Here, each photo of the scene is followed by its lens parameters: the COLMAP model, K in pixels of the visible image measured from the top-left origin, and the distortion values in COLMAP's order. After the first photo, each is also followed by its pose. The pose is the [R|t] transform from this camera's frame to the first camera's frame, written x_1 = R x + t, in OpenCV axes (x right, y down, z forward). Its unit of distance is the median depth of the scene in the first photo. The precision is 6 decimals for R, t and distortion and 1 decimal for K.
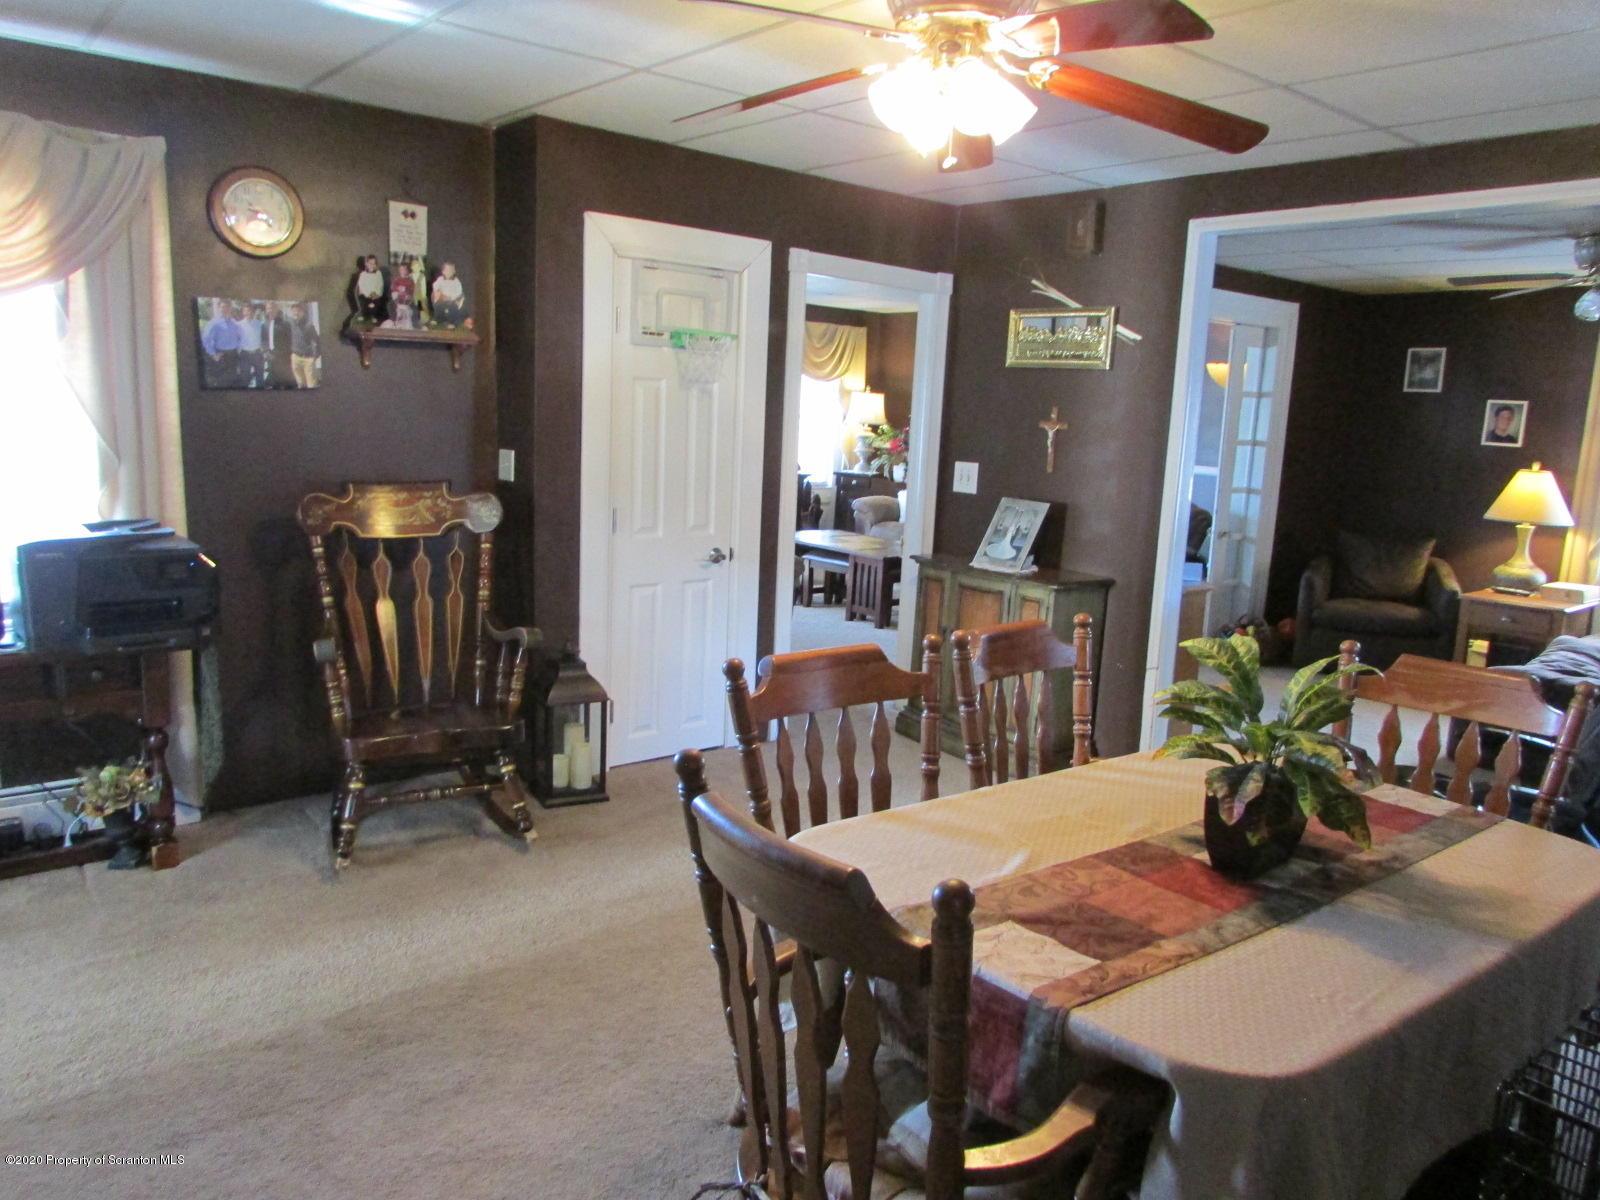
lens RADIAL K [[1153.7, 0, 830.1], [0, 1153.7, 598.1], [0, 0, 1]] dist [-0.014601, 0.010719]
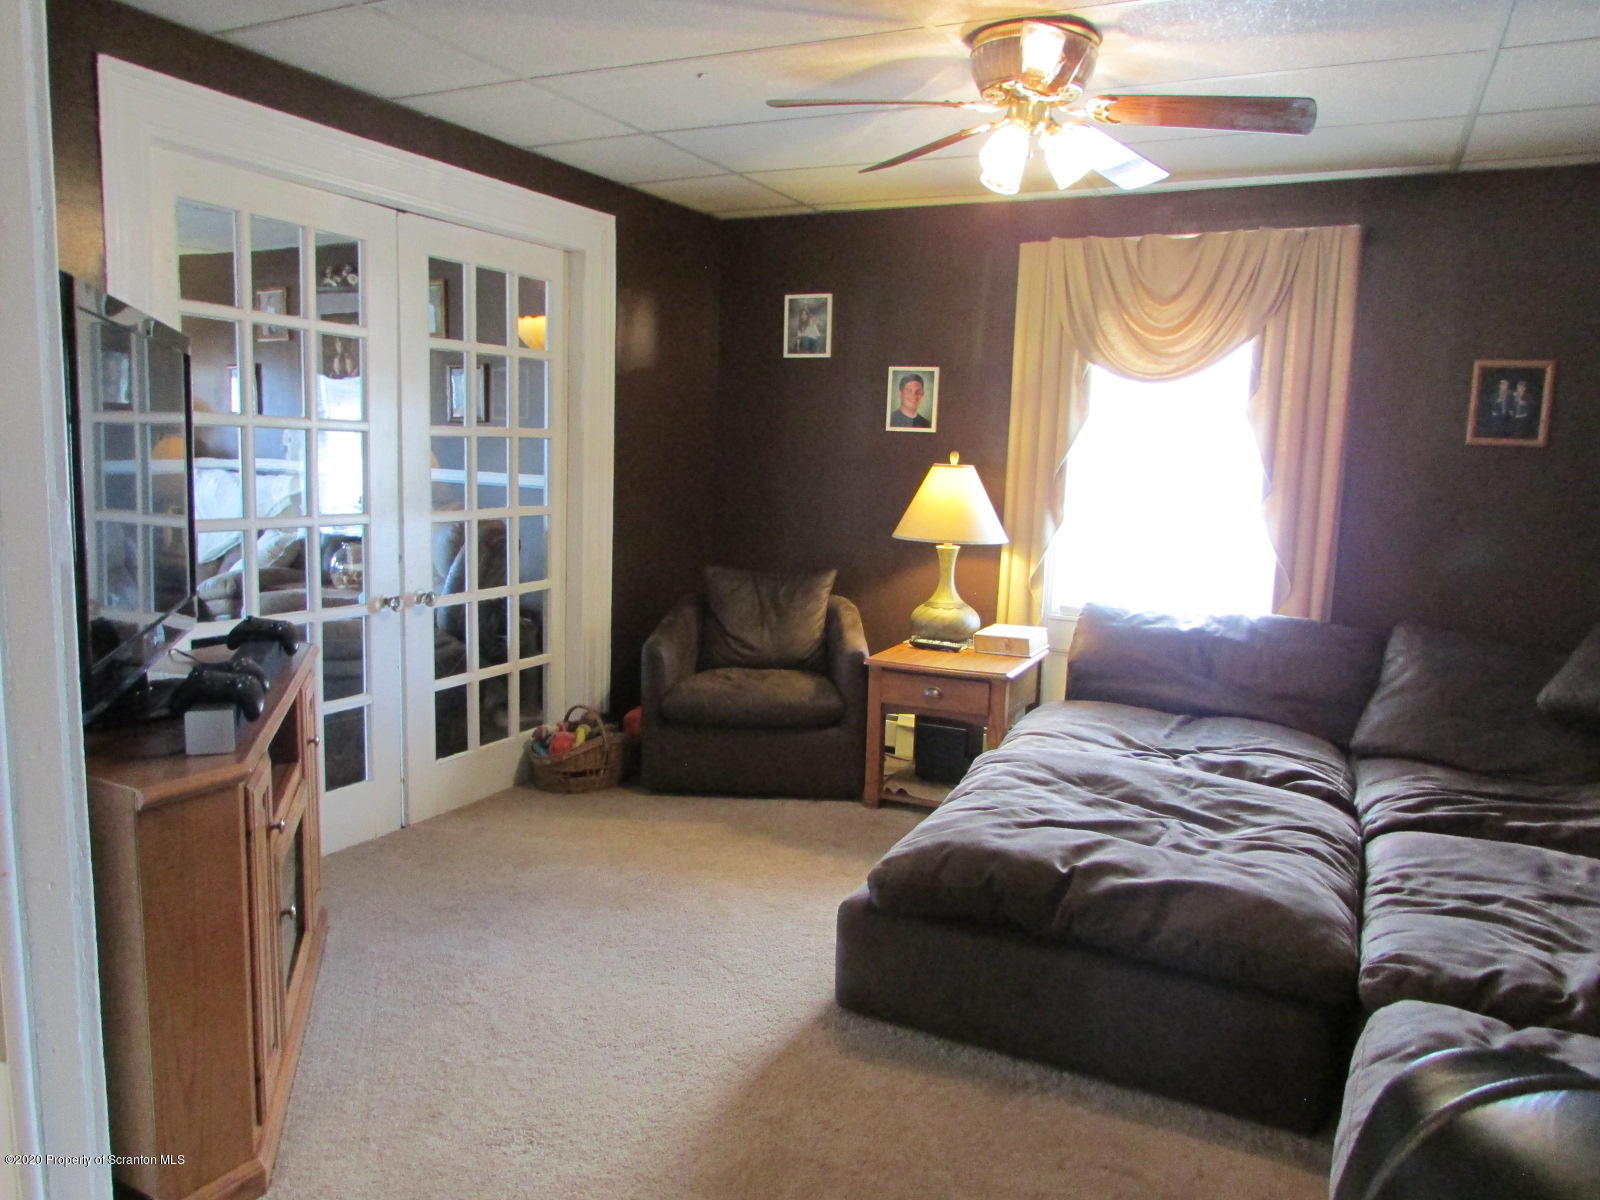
lens RADIAL K [[1153.7, 0, 798.5], [0, 1153.7, 600.1], [0, 0, 1]] dist [-0.014601, 0.010719]
pose [[0.920941, -0.071358, 0.383112, 0.253308], [0.074516, 0.997198, 0.006611, -0.041318], [-0.382511, 0.022460, 0.923678, 0.393488]]
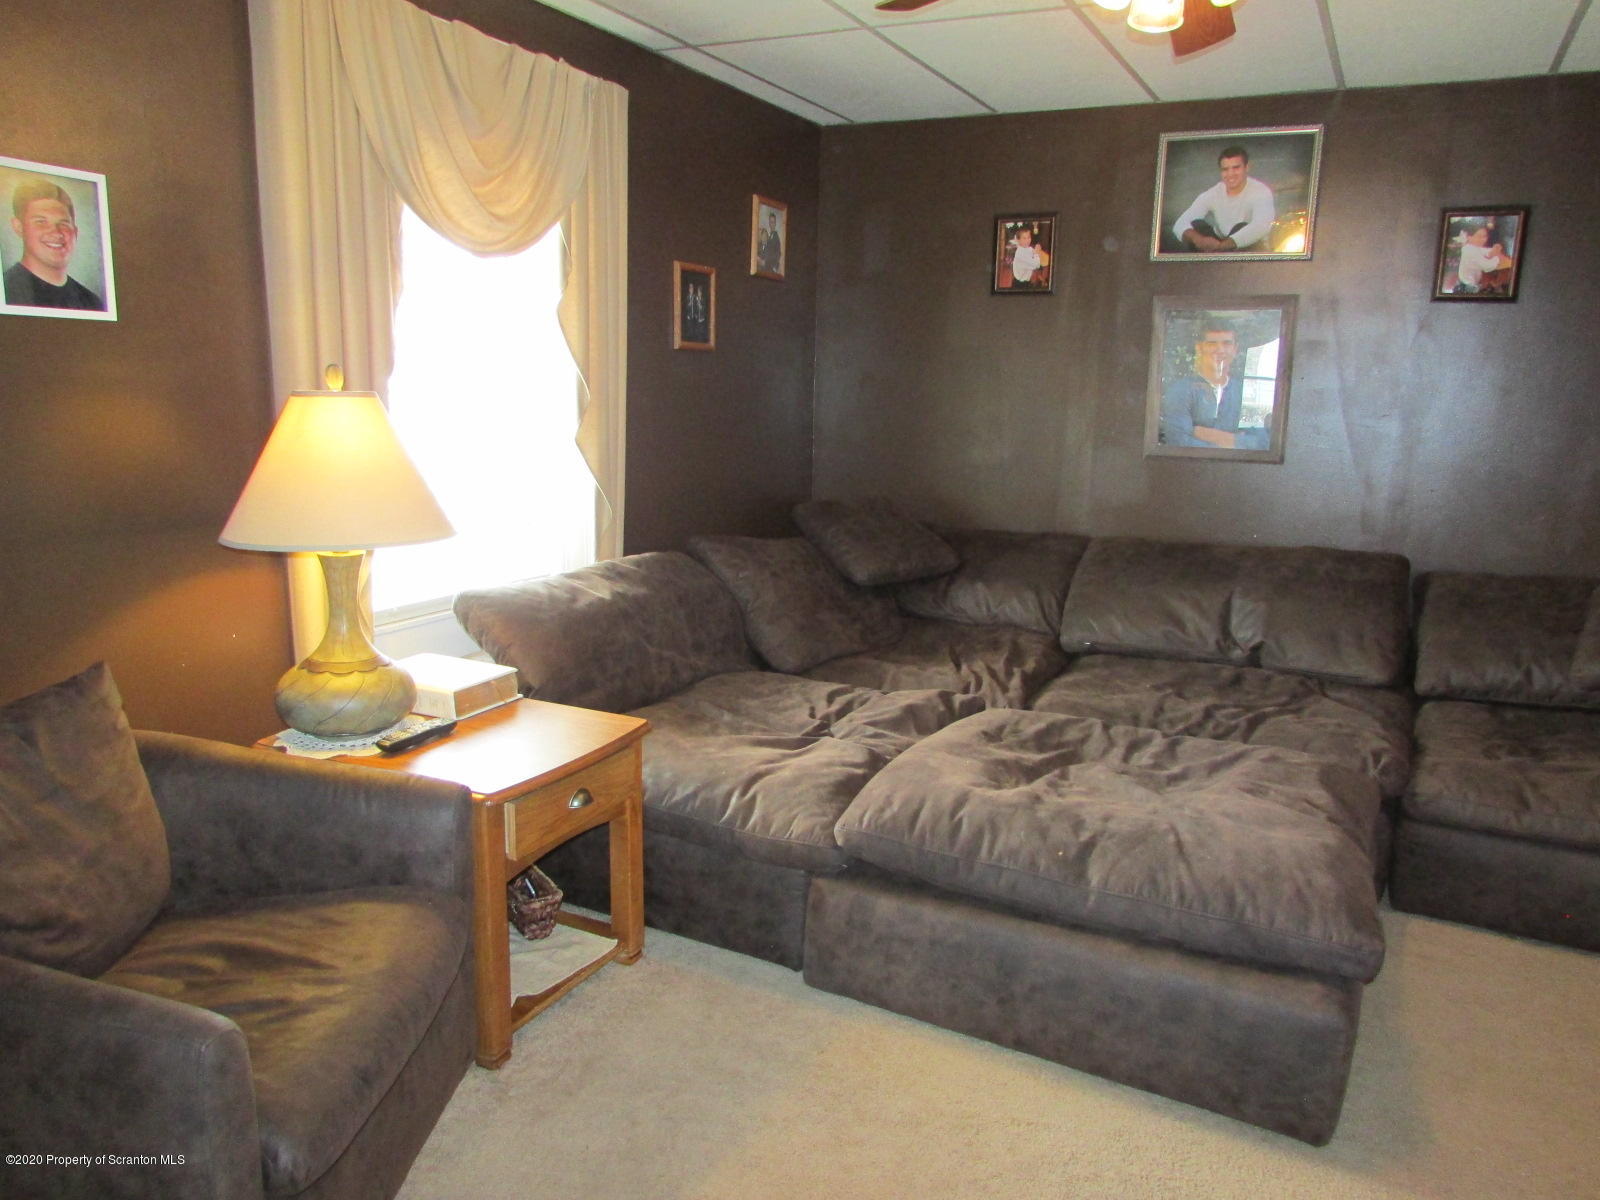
lens RADIAL K [[1153.7, 0, 801.3], [0, 1153.7, 601.0], [0, 0, 1]] dist [-0.014601, 0.010719]
pose [[-0.378628, -0.242363, 0.893253, 0.223970], [0.095856, 0.949648, 0.298295, -0.137857], [-0.920572, 0.198566, -0.336332, 0.968848]]
